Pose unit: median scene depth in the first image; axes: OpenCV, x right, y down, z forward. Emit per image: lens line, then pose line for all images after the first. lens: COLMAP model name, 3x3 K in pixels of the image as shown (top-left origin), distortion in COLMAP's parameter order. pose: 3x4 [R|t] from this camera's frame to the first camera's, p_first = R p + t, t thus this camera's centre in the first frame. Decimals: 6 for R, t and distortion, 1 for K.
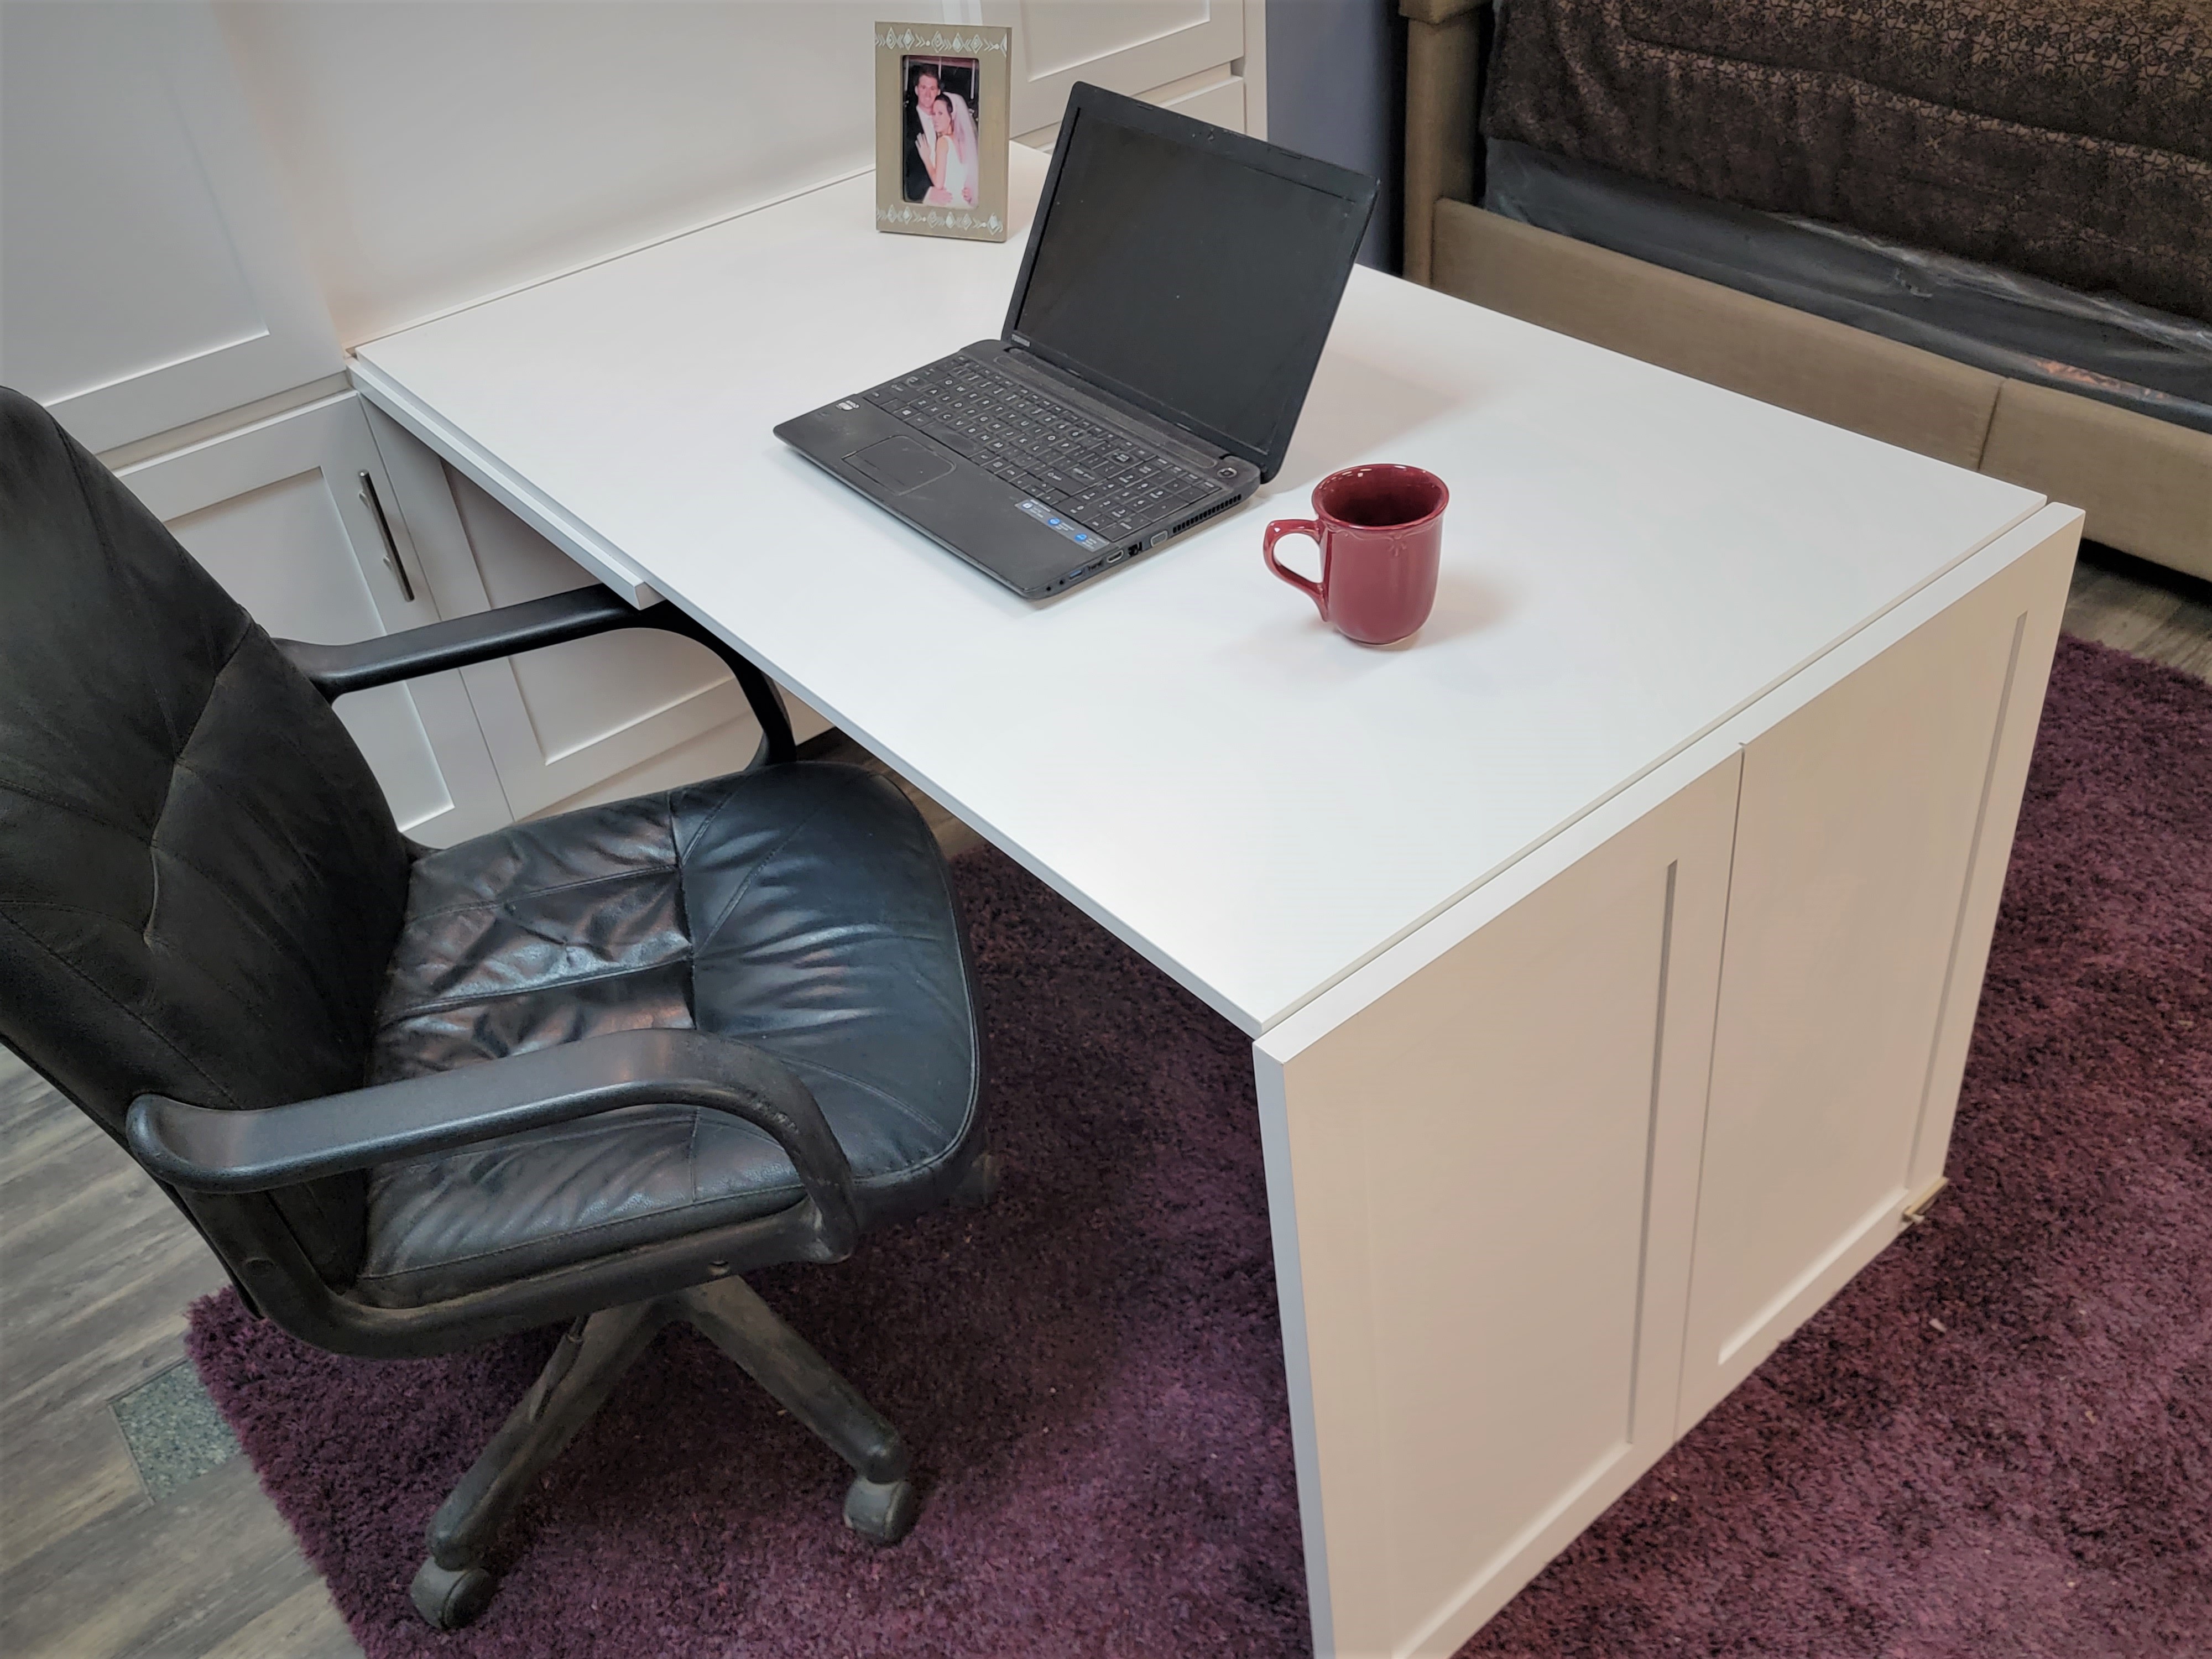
lens RADIAL K [[1818.1, 0, 1106.0], [0, 1818.1, 829.5], [0, 0, 1]] dist [0.062427, -0.002899]
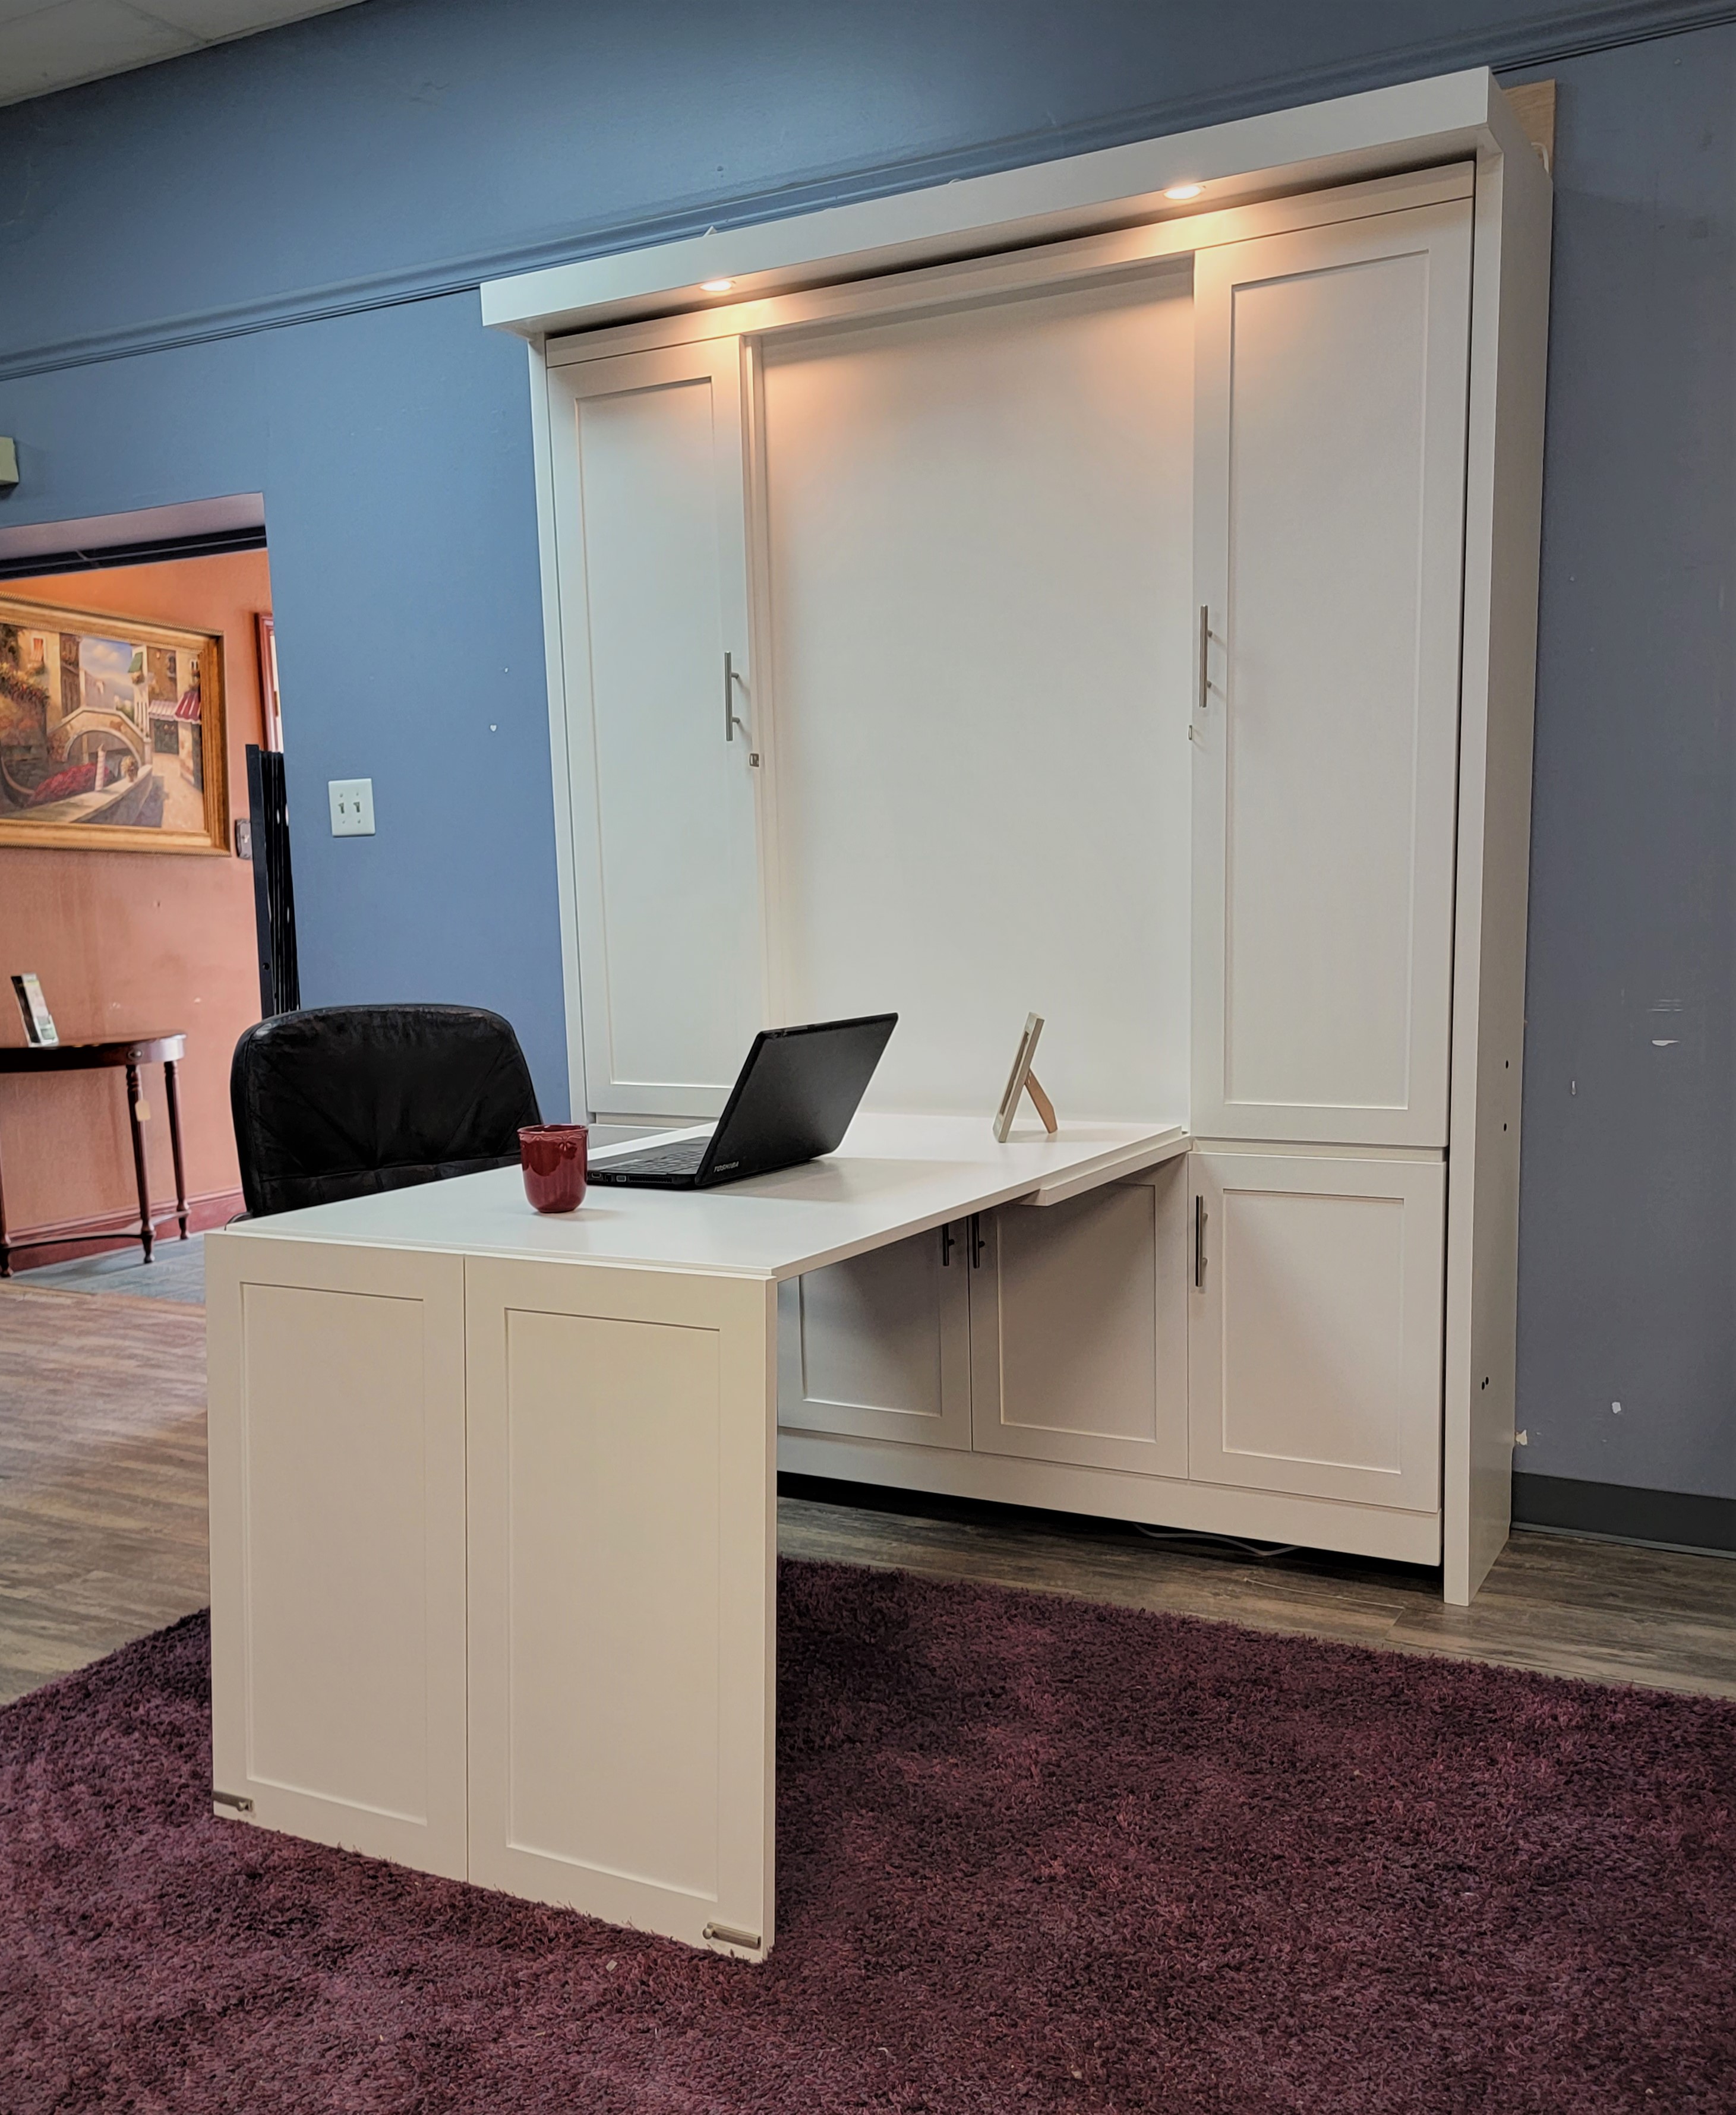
lens RADIAL K [[1967.4, 0, 856.2], [0, 1967.4, 1183.7], [0, 0, 1]] dist [0.064531, -0.028735]
pose [[0.375364, 0.209469, -0.902898, 1.182723], [-0.588516, 0.806433, -0.057576, -0.116715], [0.716066, 0.552982, 0.425982, 0.225663]]
